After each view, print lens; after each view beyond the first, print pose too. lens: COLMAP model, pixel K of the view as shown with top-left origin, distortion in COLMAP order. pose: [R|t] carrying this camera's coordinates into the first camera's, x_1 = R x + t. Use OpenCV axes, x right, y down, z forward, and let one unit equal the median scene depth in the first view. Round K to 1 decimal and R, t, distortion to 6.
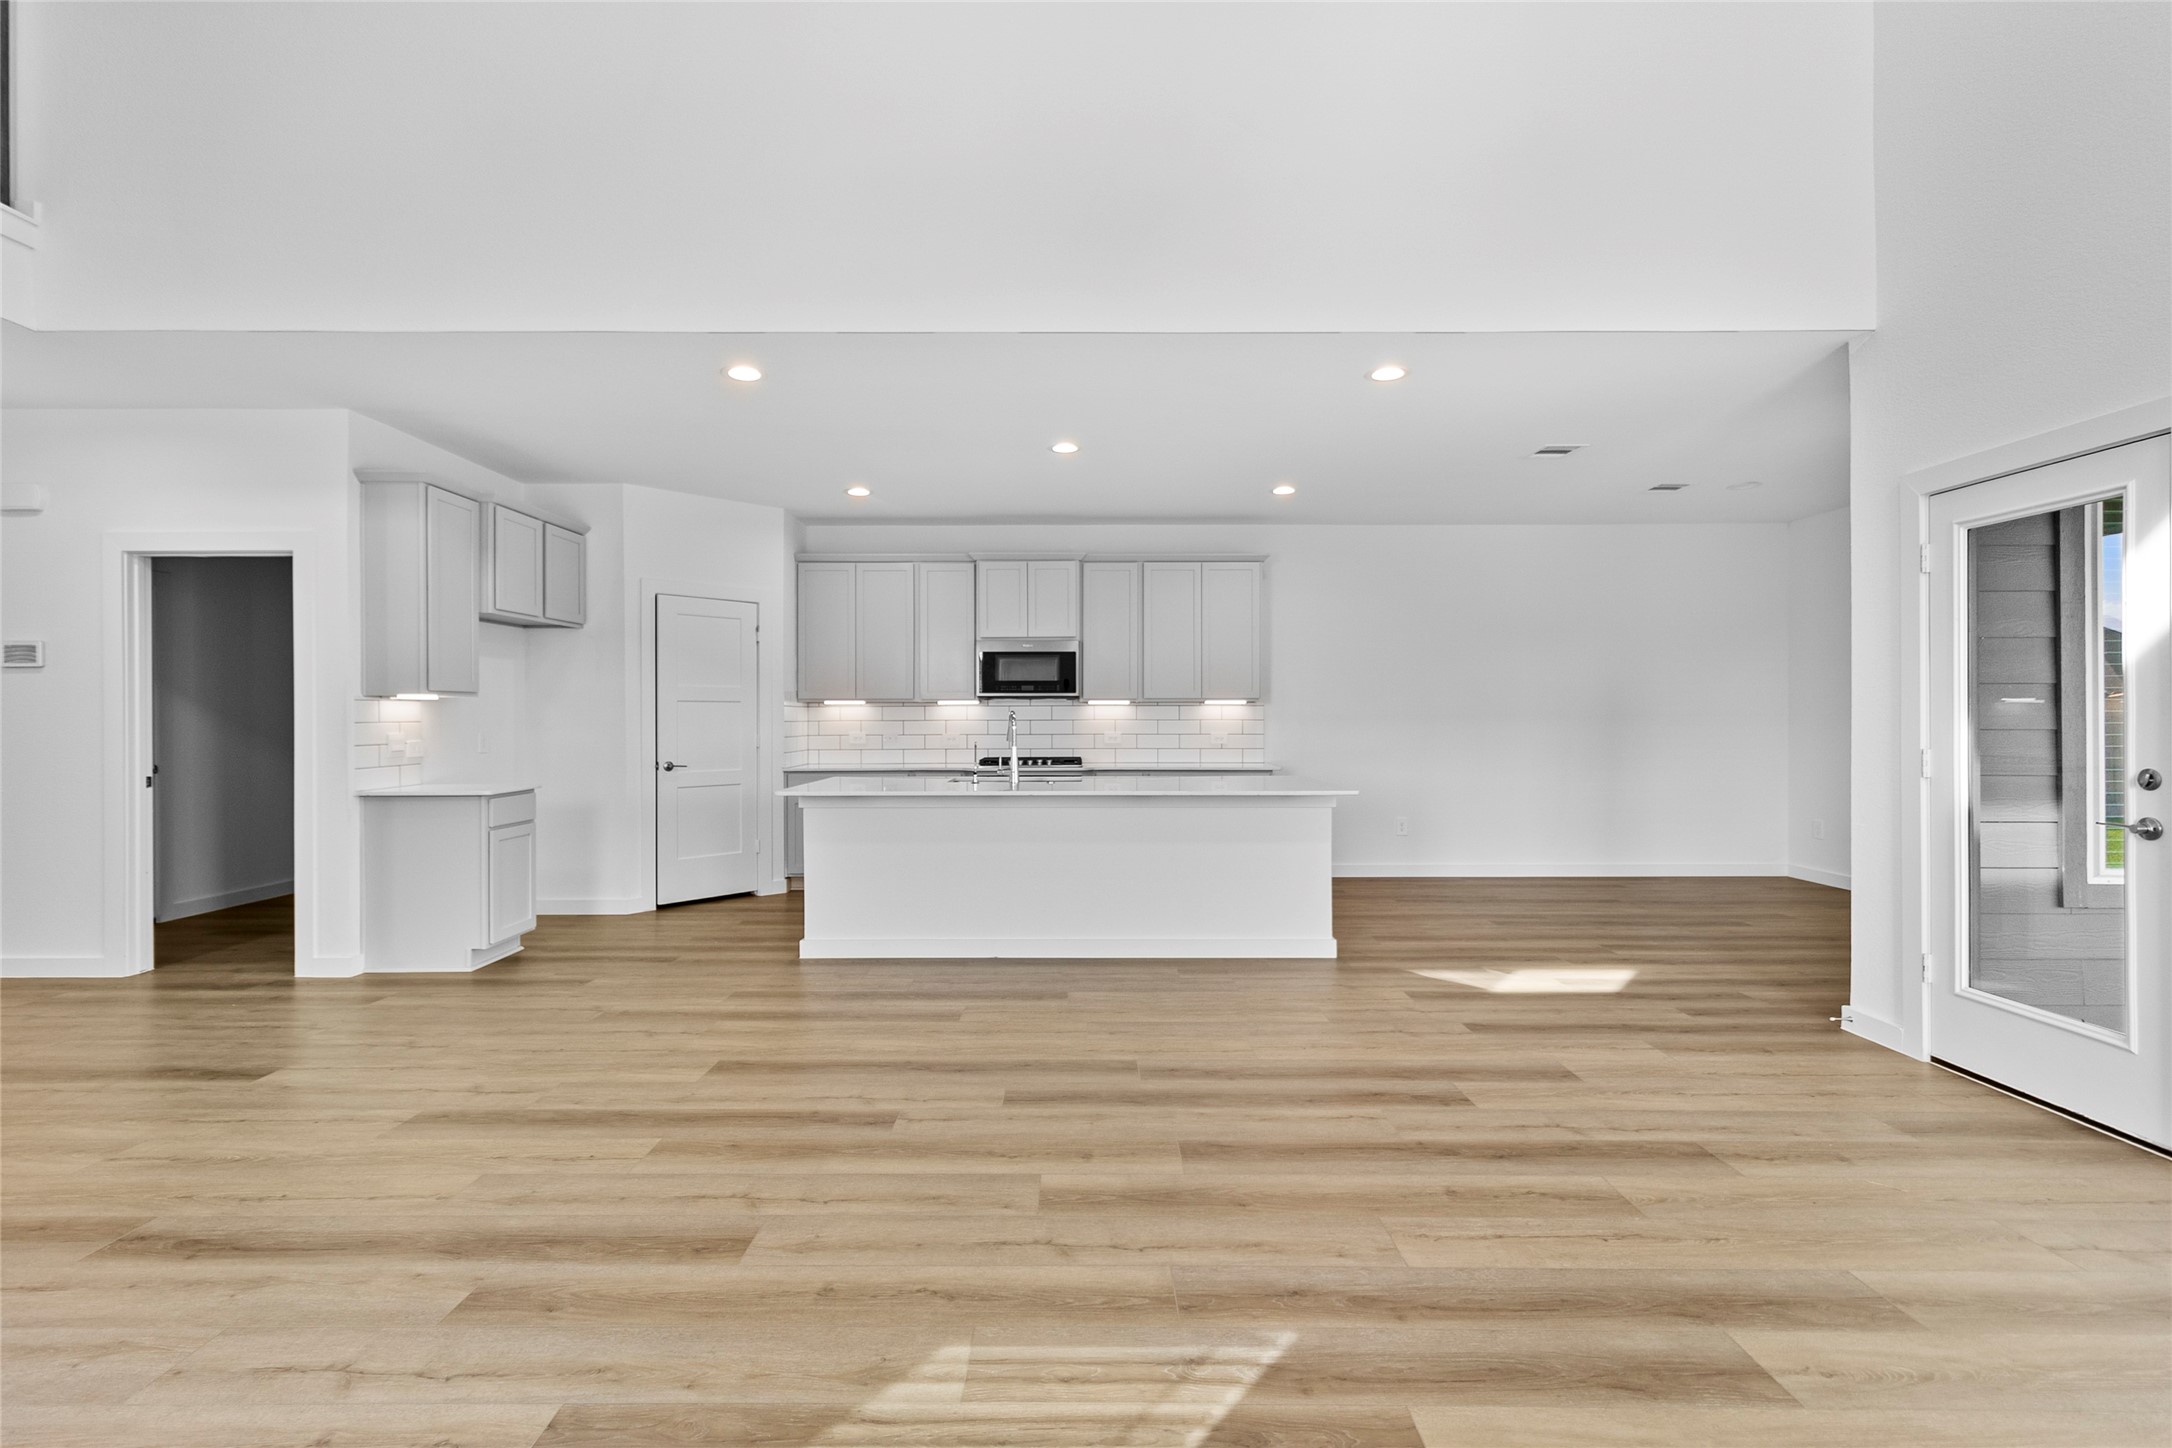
lens RADIAL K [[994.4, 0, 1079.9], [0, 994.4, 721.2], [0, 0, 1]] dist [-0.002869, 0.000463]
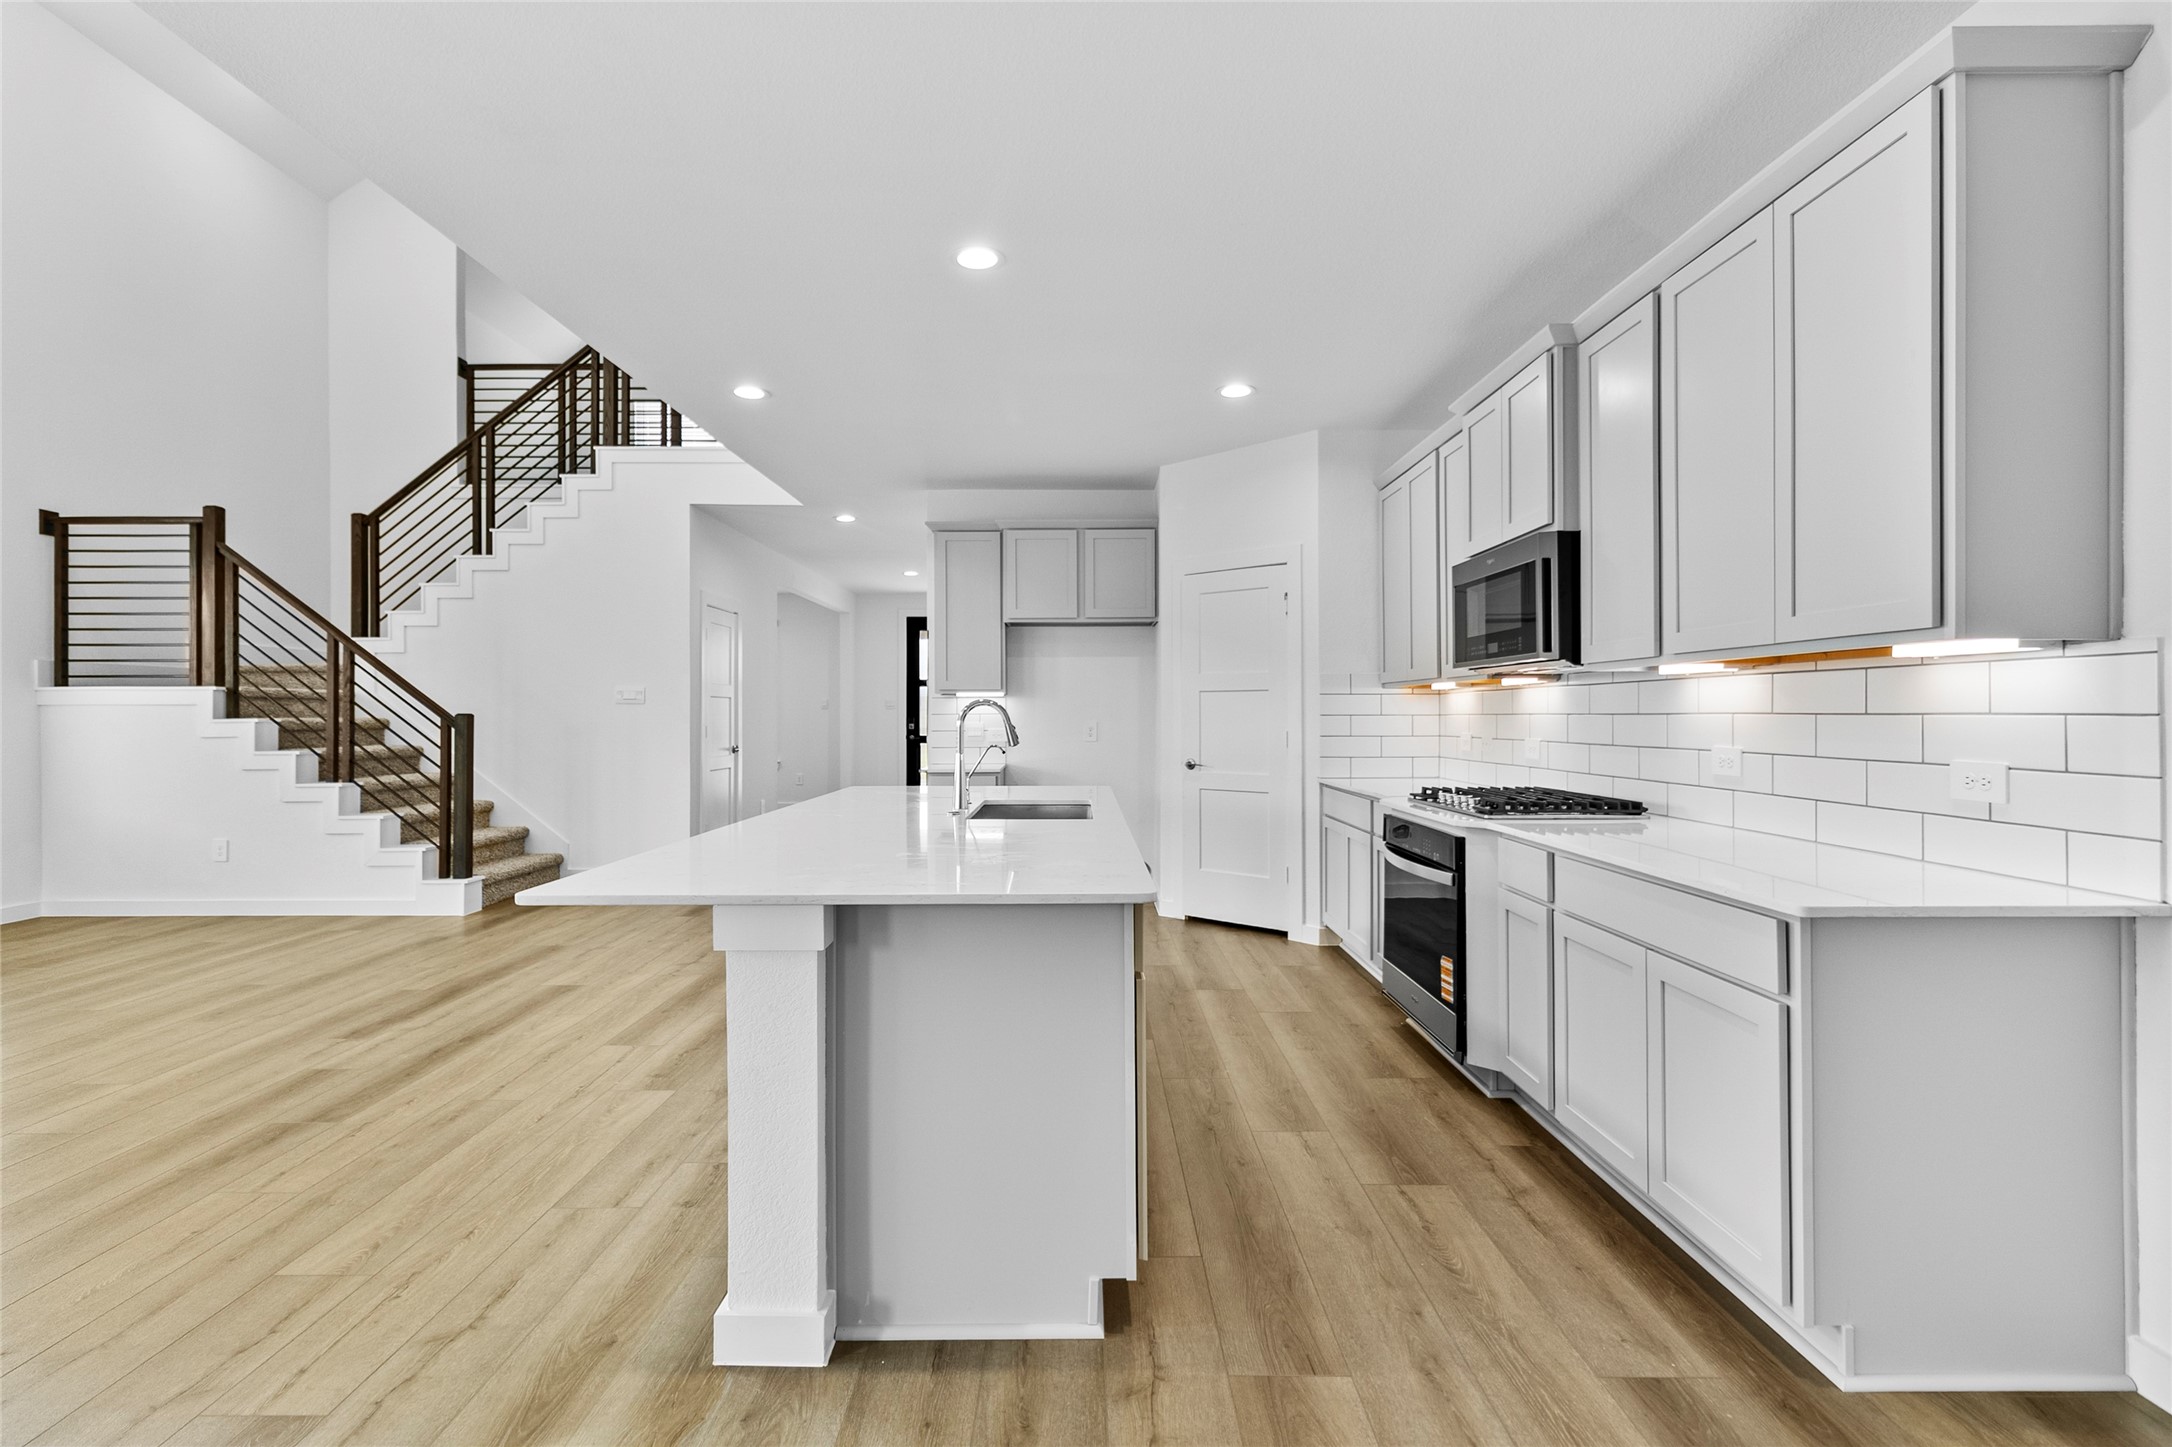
lens RADIAL K [[994.4, 0, 1078.8], [0, 994.4, 712.9], [0, 0, 1]] dist [-0.002869, 0.000463]
pose [[0.001916, 0.000236, -0.999998, 0.440269], [-0.001757, 0.999998, 0.000232, -0.001314], [0.999997, 0.001756, 0.001916, 0.806578]]
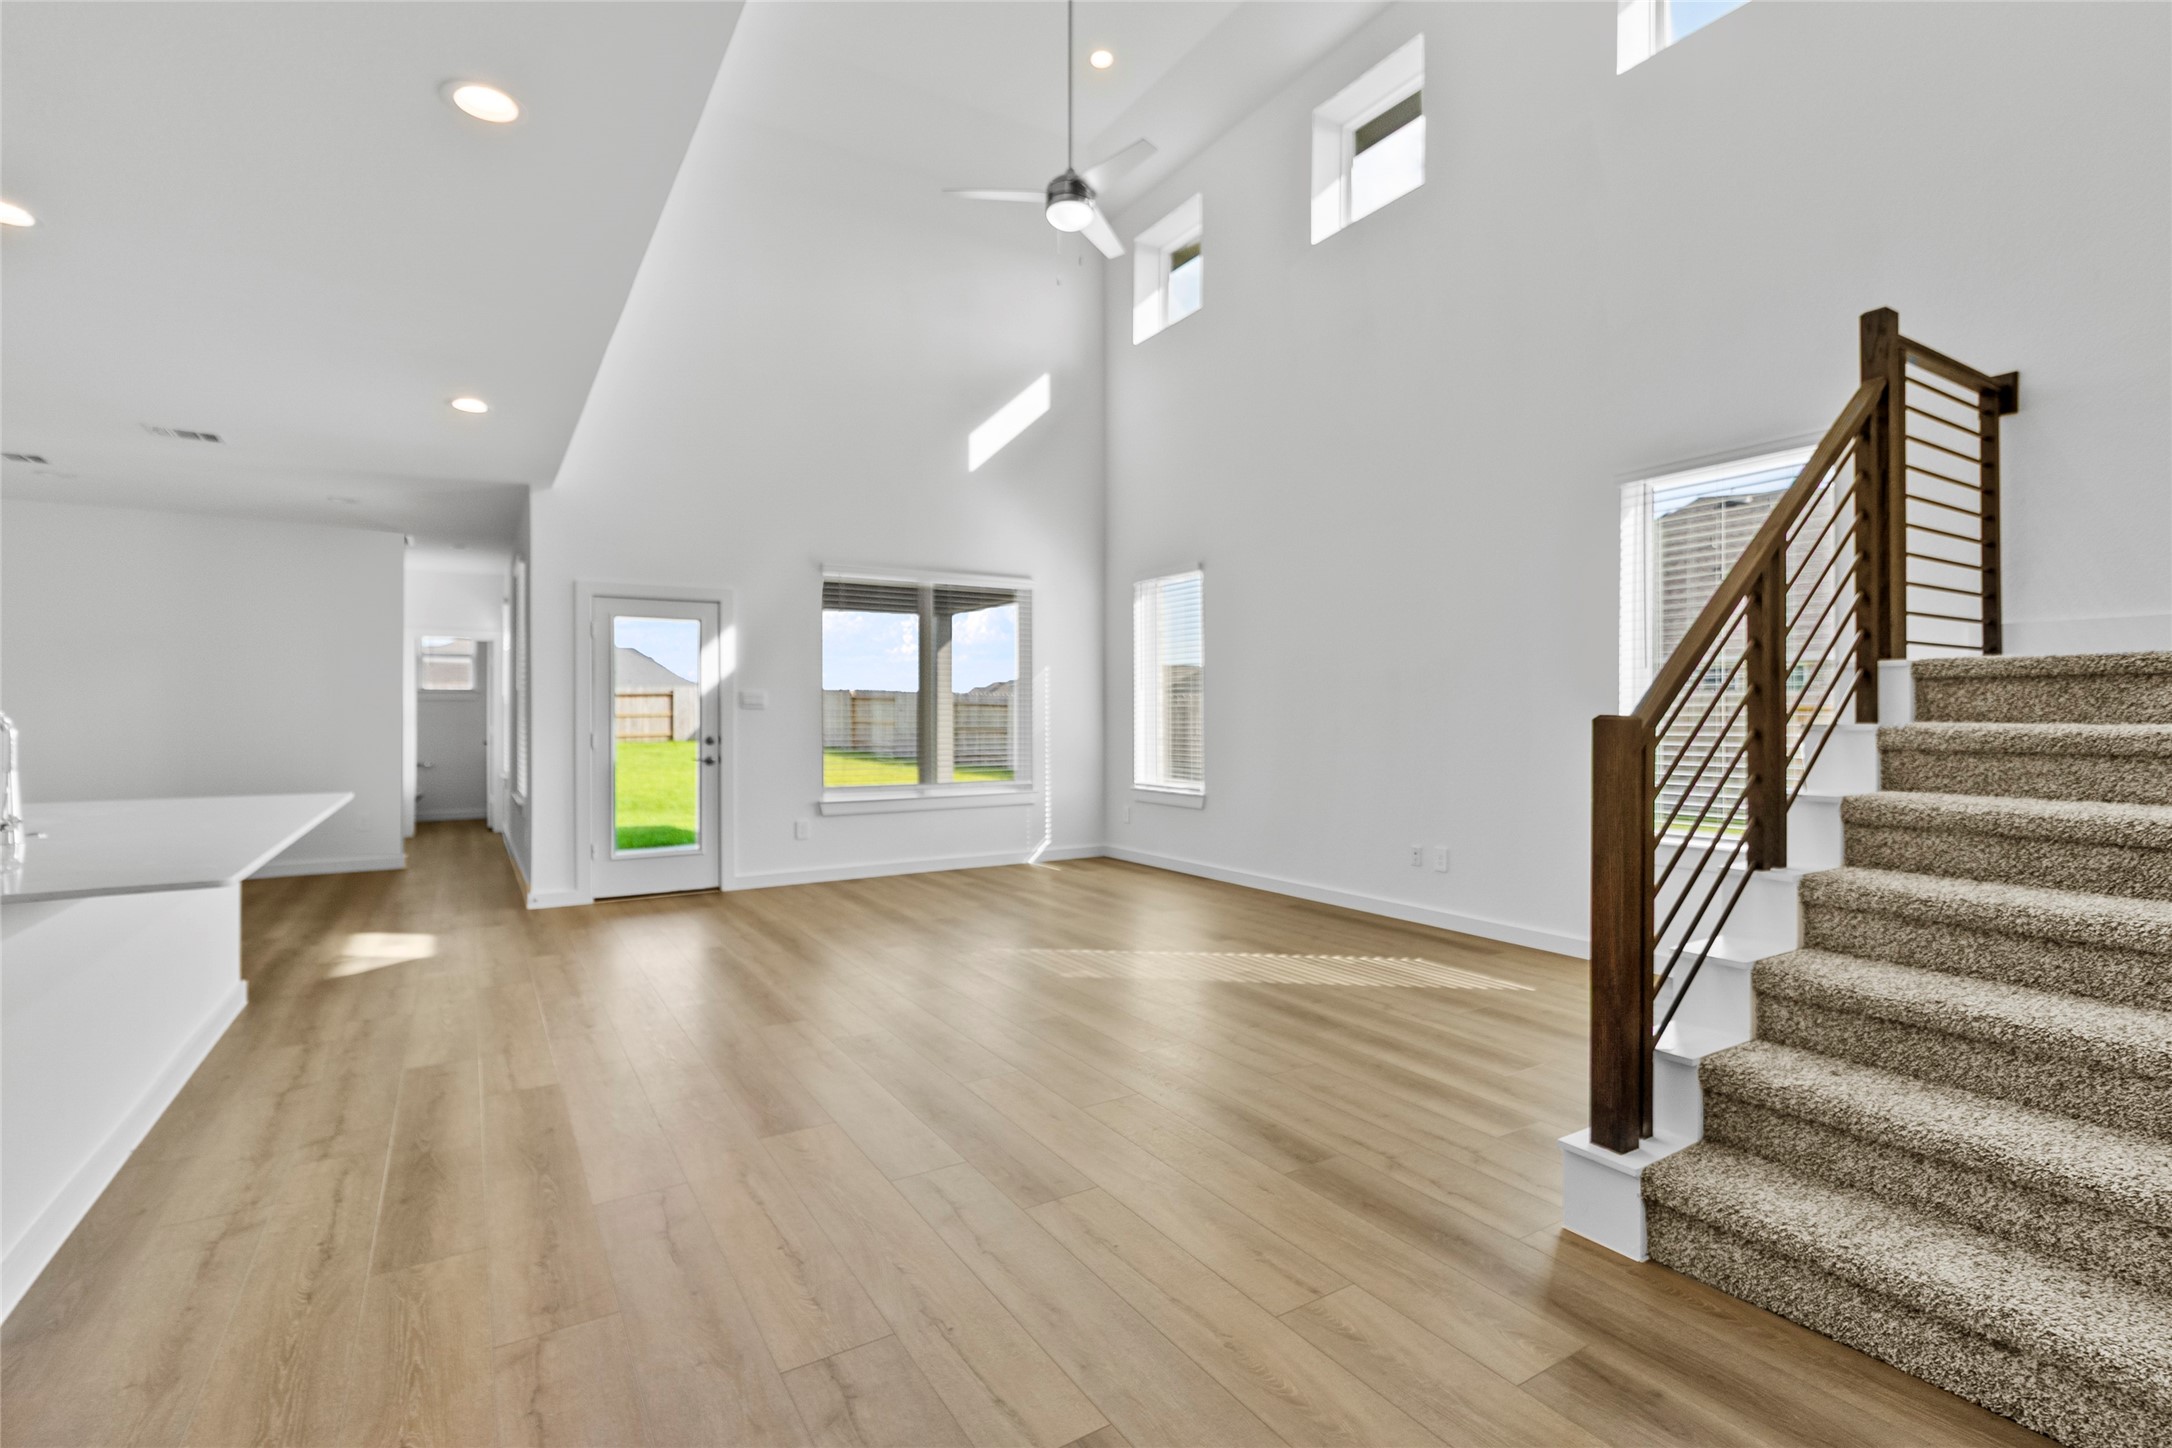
lens RADIAL K [[994.4, 0, 1076.6], [0, 994.4, 717.1], [0, 0, 1]] dist [-0.002869, 0.000463]
pose [[-0.526963, 0.000846, 0.849888, -0.591447], [0.008205, 0.999958, 0.004092, -0.000800], [-0.849849, 0.009130, -0.526948, 0.601782]]
